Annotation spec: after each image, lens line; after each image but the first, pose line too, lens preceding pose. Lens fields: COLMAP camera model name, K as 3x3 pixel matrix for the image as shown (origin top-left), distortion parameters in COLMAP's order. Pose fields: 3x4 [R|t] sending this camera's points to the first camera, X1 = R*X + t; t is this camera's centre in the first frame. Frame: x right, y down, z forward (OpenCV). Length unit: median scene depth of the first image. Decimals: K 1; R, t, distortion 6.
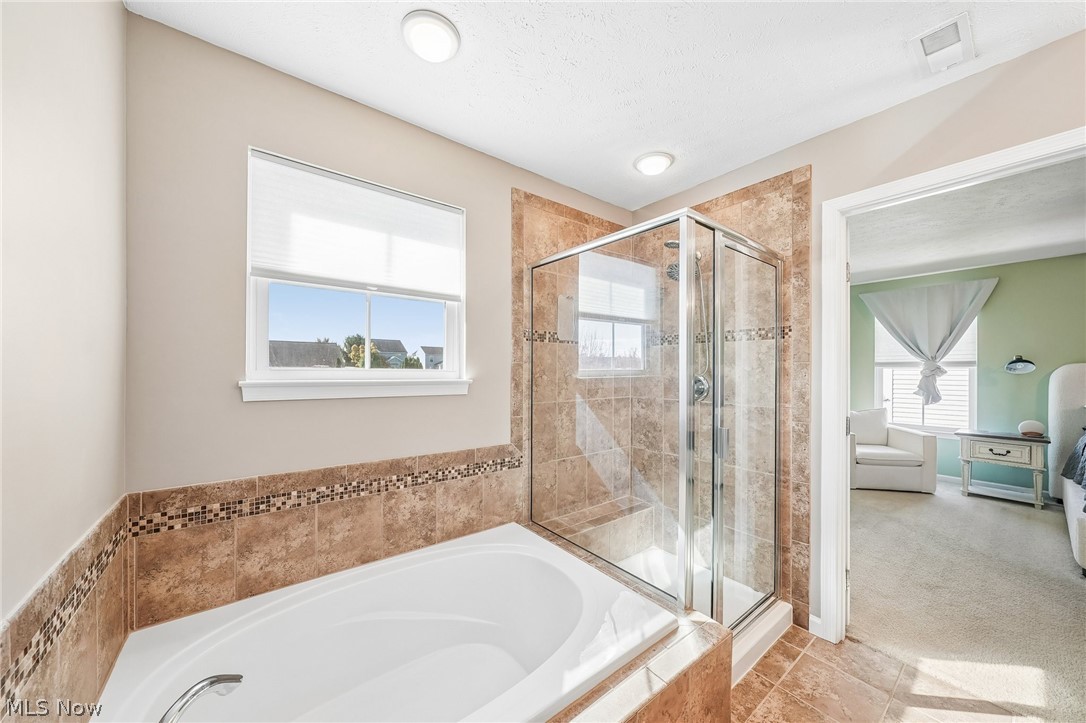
lens RADIAL K [[376.1, 0, 548.3], [0, 376.1, 364.4], [0, 0, 1]] dist [-0.005135, 0.000622]
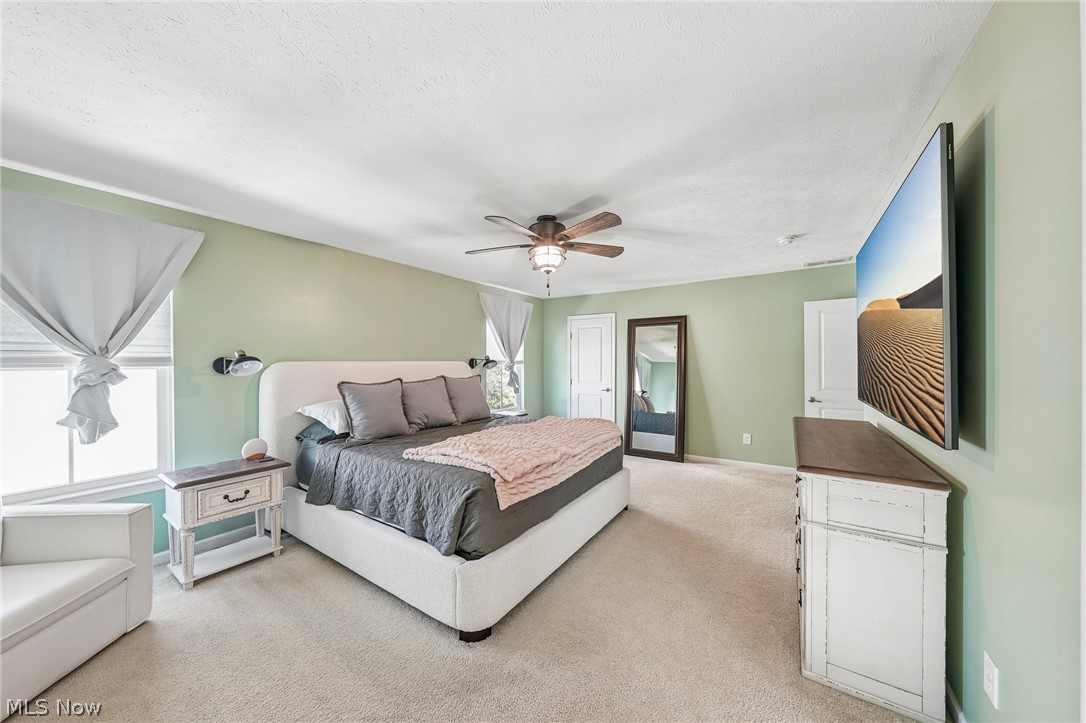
lens RADIAL K [[376.1, 0, 546.0], [0, 376.1, 359.9], [0, 0, 1]] dist [-0.005135, 0.000622]
pose [[-0.319961, 0.003658, 0.947424, 0.342506], [-0.008314, 0.999943, -0.006668, -0.005551], [-0.947394, -0.010010, -0.319912, 0.589705]]
